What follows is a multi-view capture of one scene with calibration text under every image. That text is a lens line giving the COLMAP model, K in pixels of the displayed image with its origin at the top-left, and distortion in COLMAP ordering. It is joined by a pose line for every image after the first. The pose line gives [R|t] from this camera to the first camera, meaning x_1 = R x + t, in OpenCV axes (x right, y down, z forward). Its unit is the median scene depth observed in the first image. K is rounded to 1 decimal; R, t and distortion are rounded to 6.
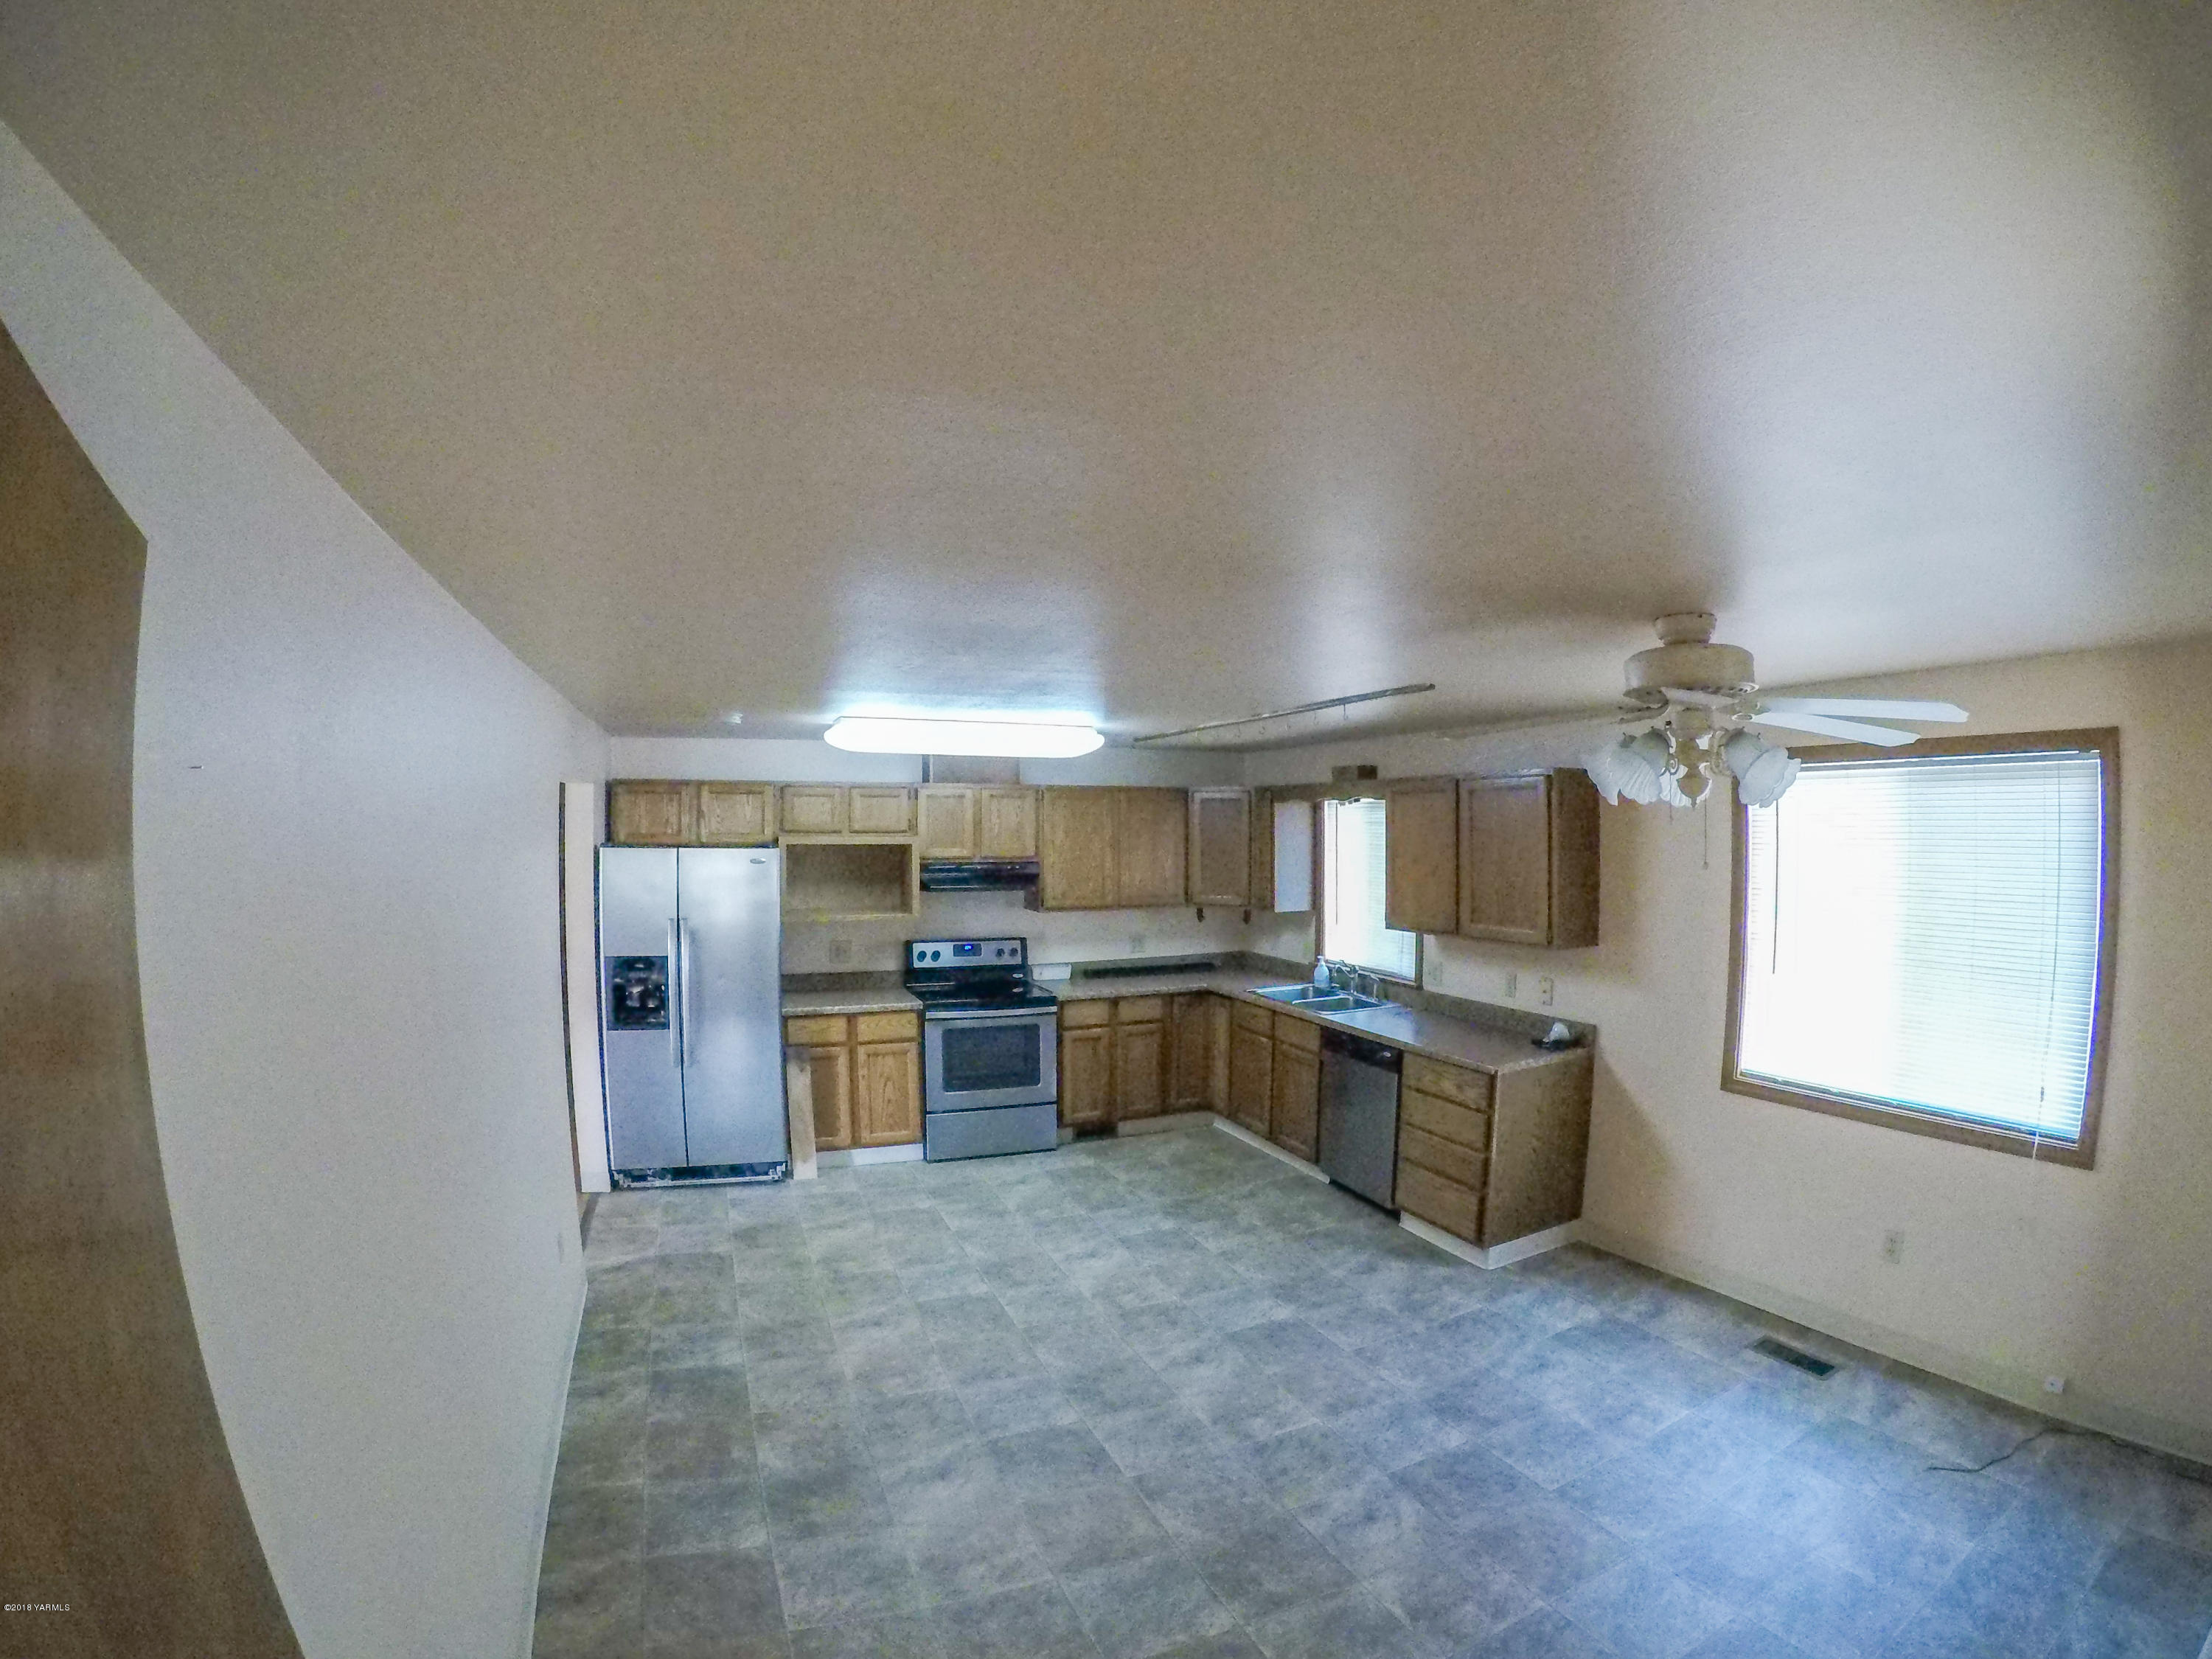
lens RADIAL K [[953.8, 0, 1106.0], [0, 953.8, 829.5], [0, 0, 1]] dist [-0.079368, 0.000058]
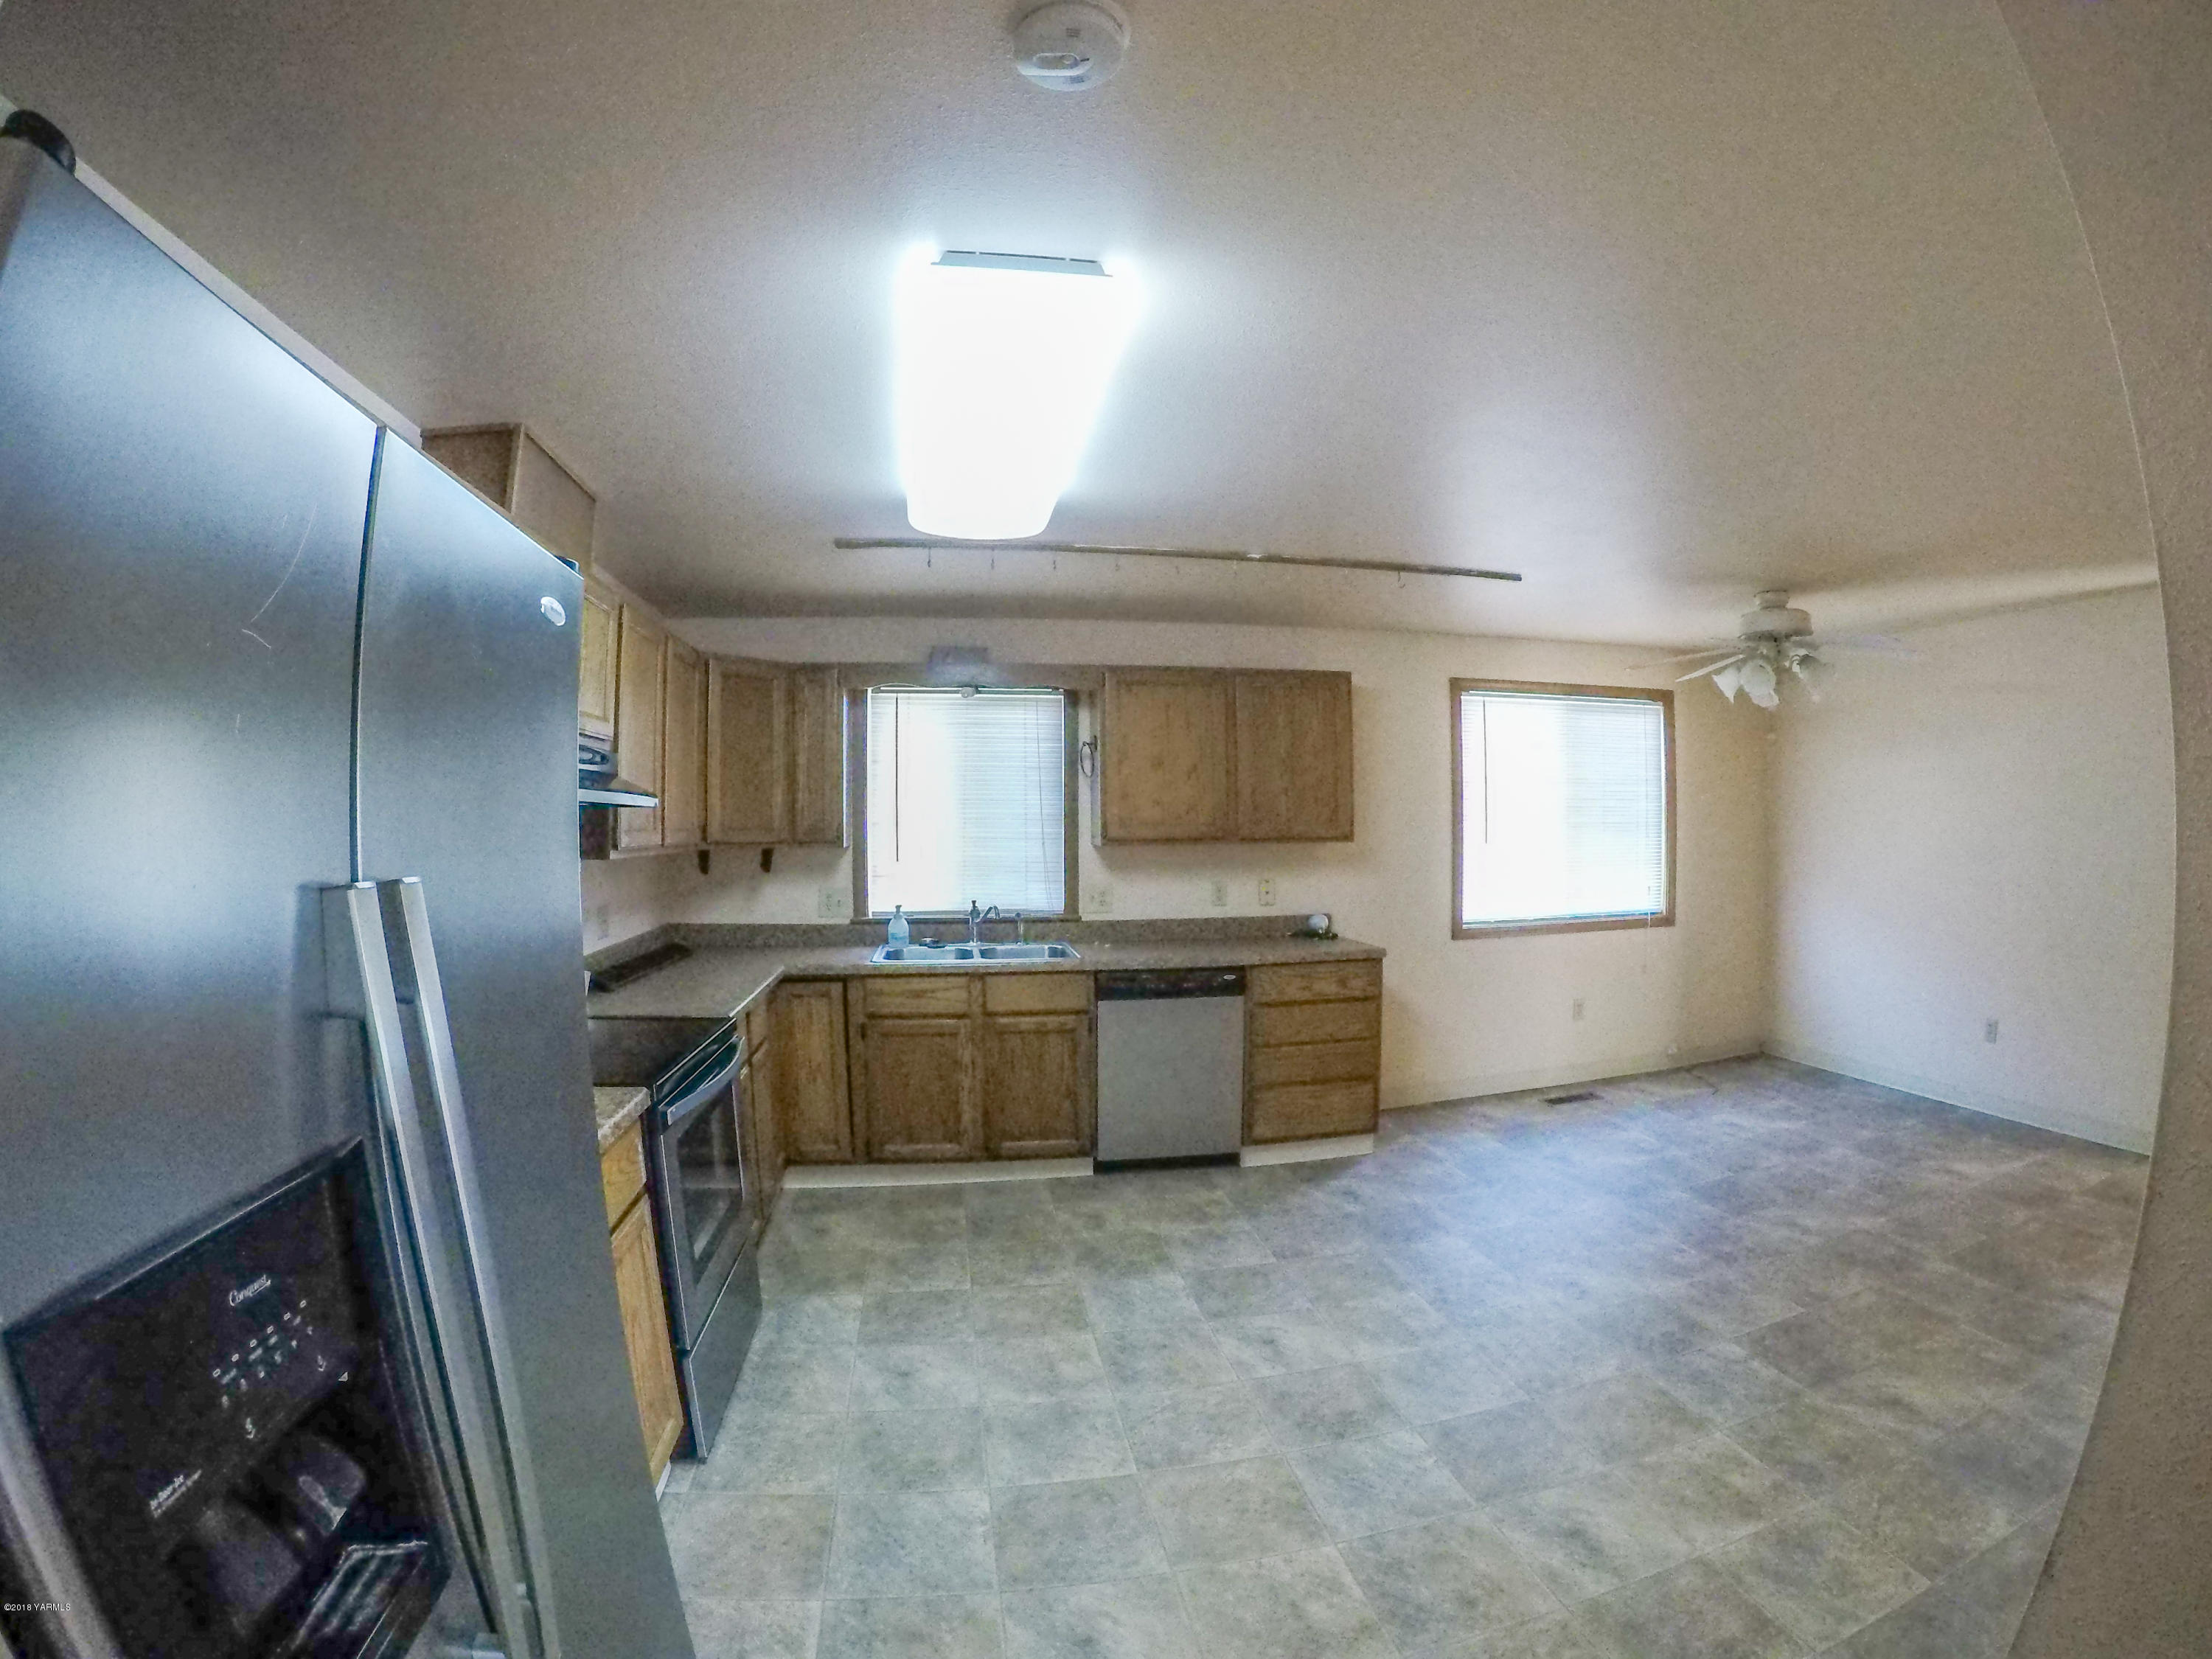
lens RADIAL K [[992.3, 0, 1106.0], [0, 992.3, 829.5], [0, 0, 1]] dist [-0.129278, 0.000124]
pose [[0.245616, 0.008649, 0.969329, -0.616193], [-0.003494, 0.999962, -0.008037, 0.111404], [-0.969361, -0.001413, 0.245637, 0.893787]]
